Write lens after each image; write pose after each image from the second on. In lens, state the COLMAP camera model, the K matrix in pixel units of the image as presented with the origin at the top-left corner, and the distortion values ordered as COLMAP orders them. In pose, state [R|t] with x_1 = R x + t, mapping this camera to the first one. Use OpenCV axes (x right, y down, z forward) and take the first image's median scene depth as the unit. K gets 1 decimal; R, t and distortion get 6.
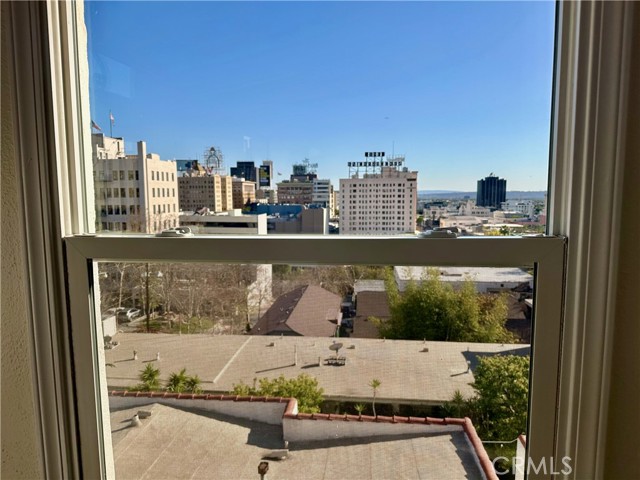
lens RADIAL K [[452.1, 0, 320.6], [0, 452.1, 239.2], [0, 0, 1]] dist [0.038182, -0.028798]
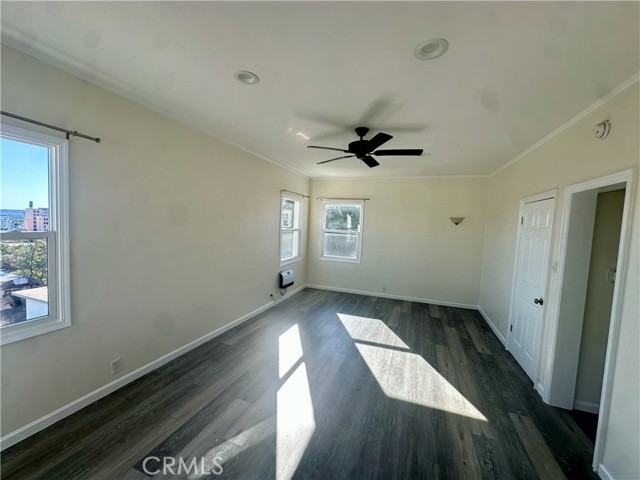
lens RADIAL K [[256.2, 0, 320.1], [0, 256.2, 240.8], [0, 0, 1]] dist [0.006310, -0.001355]
pose [[0.253243, -0.043613, 0.966419, -0.079276], [0.055312, 0.998002, 0.030545, 0.009806], [-0.965820, 0.045719, 0.255150, -0.136440]]
